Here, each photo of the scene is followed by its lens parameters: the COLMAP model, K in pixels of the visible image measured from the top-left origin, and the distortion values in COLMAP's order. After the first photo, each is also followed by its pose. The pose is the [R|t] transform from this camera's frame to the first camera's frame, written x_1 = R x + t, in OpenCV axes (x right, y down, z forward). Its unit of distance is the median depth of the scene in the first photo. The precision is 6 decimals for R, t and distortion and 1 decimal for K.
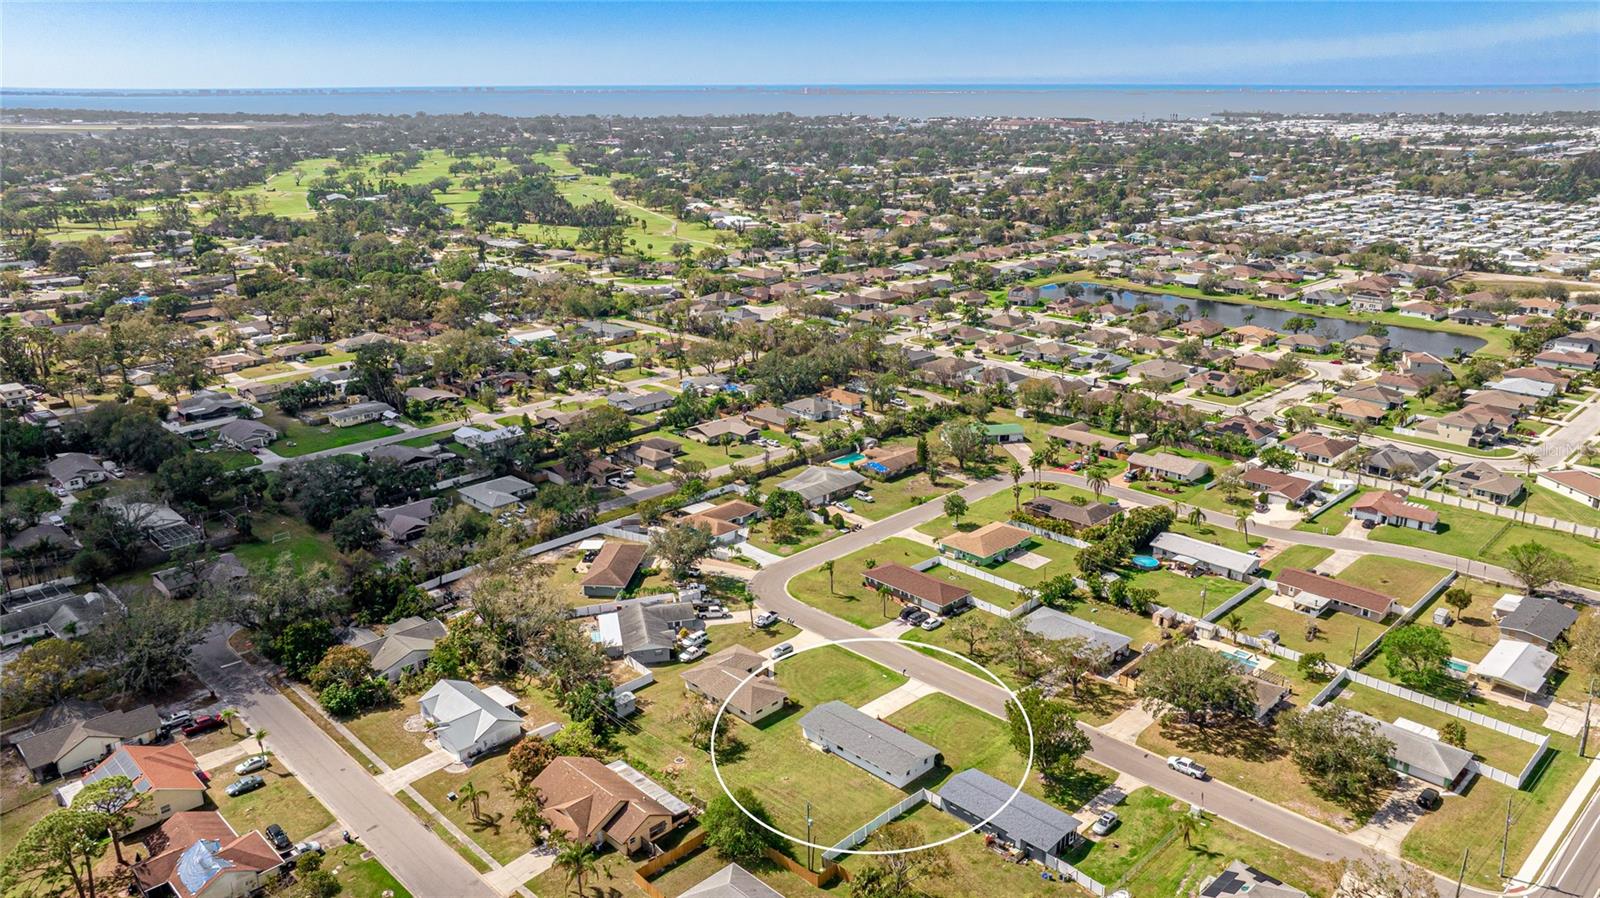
lens RADIAL K [[1144.8, 0, 808.7], [0, 1144.8, 445.6], [0, 0, 1]] dist [-0.021274, 0.003184]
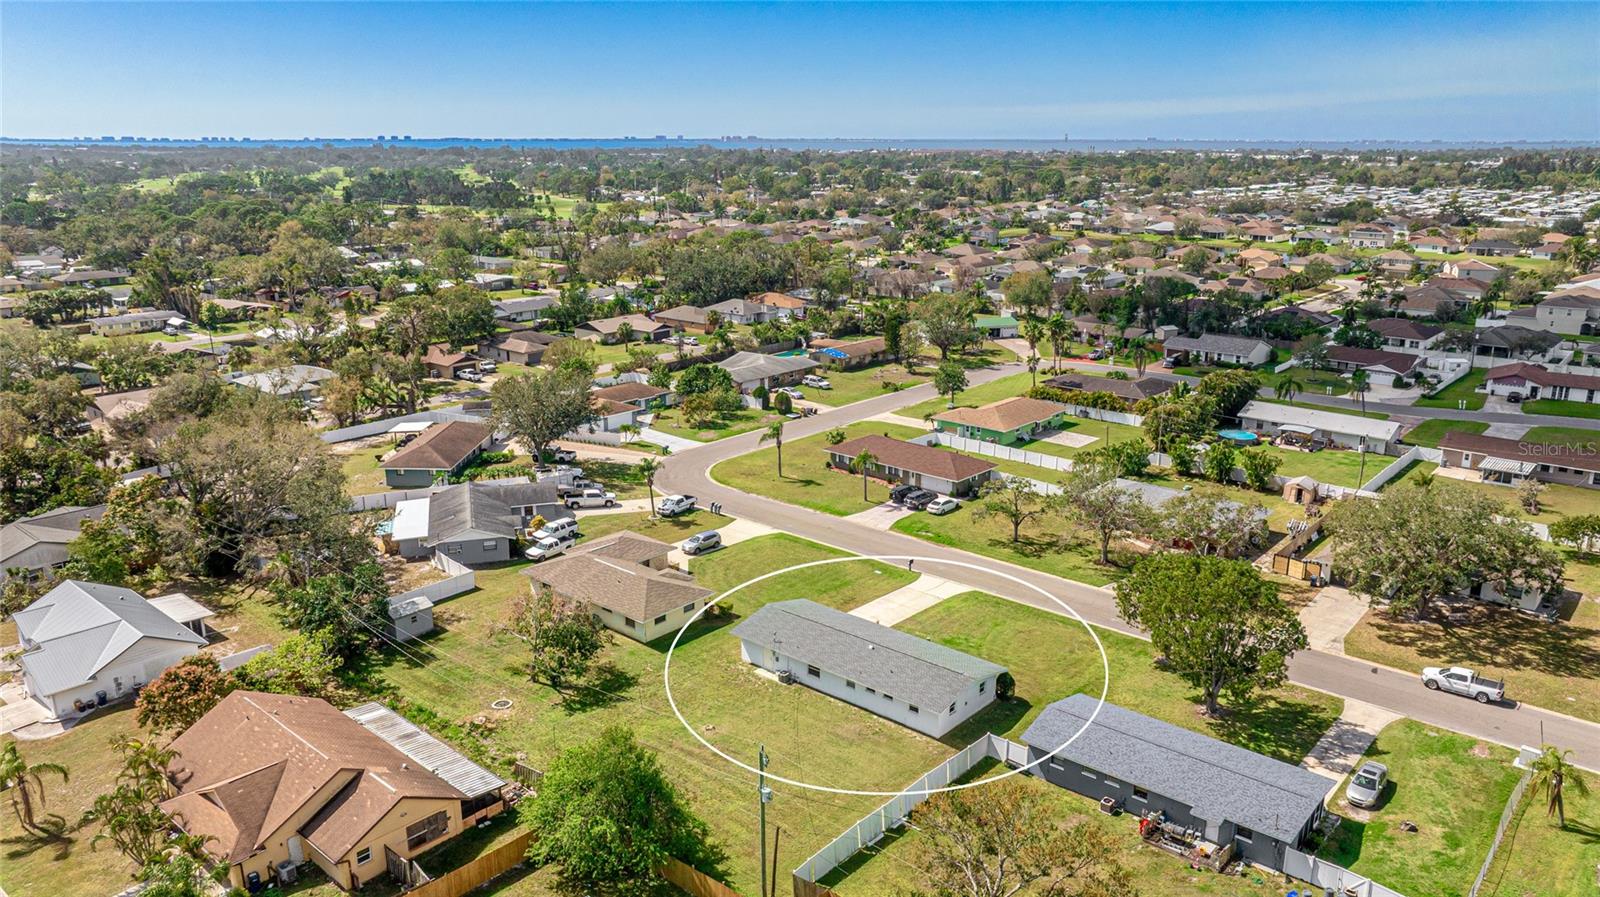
lens RADIAL K [[1144.8, 0, 808.7], [0, 1144.8, 445.1], [0, 0, 1]] dist [-0.021274, 0.003184]
pose [[0.997668, -0.014948, 0.066601, -0.006564], [0.017503, 0.999127, -0.037939, 0.147124], [-0.065976, 0.039016, 0.997058, 0.386182]]
